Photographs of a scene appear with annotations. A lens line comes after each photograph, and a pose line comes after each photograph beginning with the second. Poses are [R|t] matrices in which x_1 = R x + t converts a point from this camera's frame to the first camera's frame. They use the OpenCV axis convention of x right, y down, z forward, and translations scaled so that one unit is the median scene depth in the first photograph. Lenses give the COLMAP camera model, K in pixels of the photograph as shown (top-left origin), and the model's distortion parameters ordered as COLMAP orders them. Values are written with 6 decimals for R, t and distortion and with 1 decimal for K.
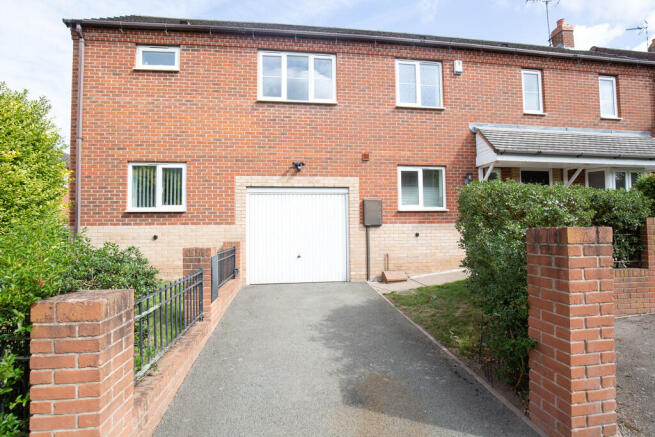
lens RADIAL K [[305.7, 0, 327.5], [0, 305.7, 218.5], [0, 0, 1]] dist [-0.027054, 0.000110]
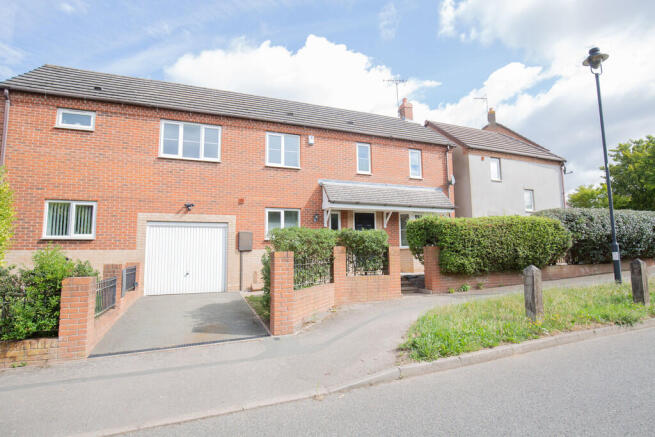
lens RADIAL K [[335.8, 0, 327.5], [0, 335.8, 218.5], [0, 0, 1]] dist [-0.017620, 0.000810]
pose [[0.970668, 0.024245, 0.239200, 0.148241], [-0.007233, 0.997397, -0.071744, -0.016050], [-0.240317, 0.067909, 0.968316, -0.593982]]
